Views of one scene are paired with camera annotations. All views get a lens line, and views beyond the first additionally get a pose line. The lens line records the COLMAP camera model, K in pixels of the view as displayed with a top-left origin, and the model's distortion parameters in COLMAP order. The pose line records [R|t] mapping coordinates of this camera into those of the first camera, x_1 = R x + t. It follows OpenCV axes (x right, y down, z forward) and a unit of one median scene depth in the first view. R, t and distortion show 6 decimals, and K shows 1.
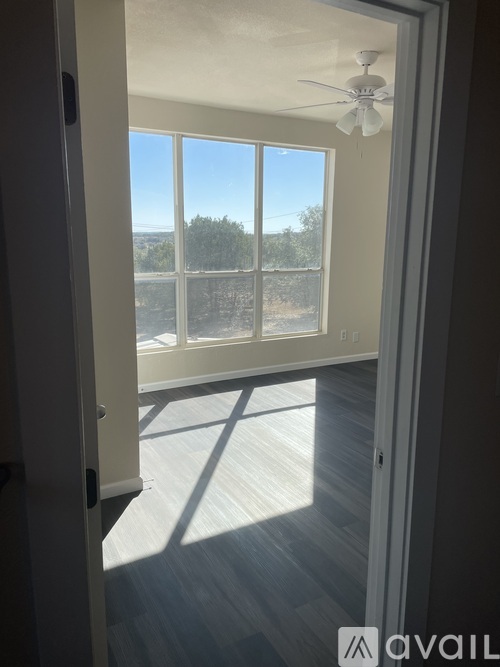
lens RADIAL K [[510.0, 0, 250.0], [0, 510.0, 333.5], [0, 0, 1]] dist [0.109537, -0.128876]
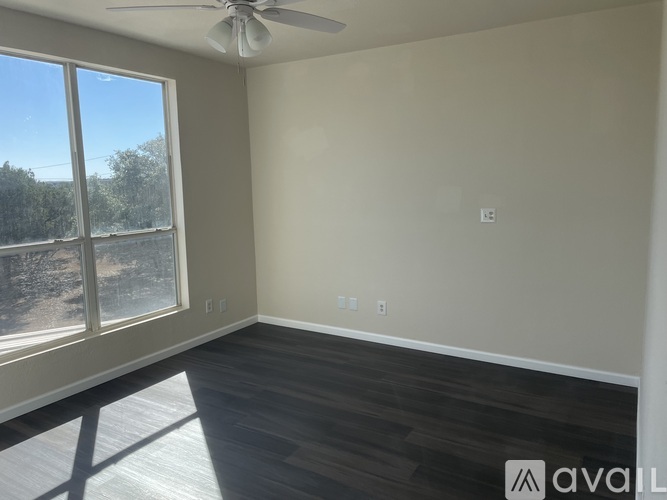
lens RADIAL K [[510.0, 0, 333.5], [0, 510.0, 250.0], [0, 0, 1]] dist [0.109537, -0.128876]
pose [[0.873230, -0.093582, 0.478238, -0.031271], [0.119107, 0.992609, -0.023246, -0.048737], [-0.472528, 0.077260, 0.877923, 0.204524]]
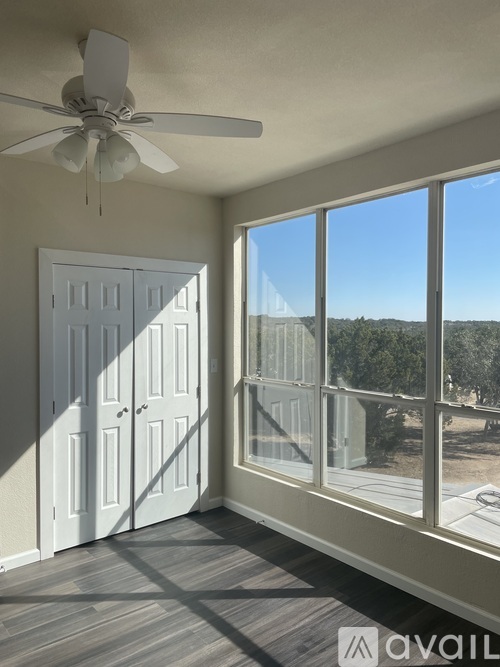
lens RADIAL K [[510.0, 0, 250.0], [0, 510.0, 333.5], [0, 0, 1]] dist [0.109537, -0.128876]
pose [[0.170414, 0.009391, -0.985328, 0.539290], [-0.185906, 0.982303, -0.022790, -0.147057], [0.967677, 0.187062, 0.169144, 0.713661]]
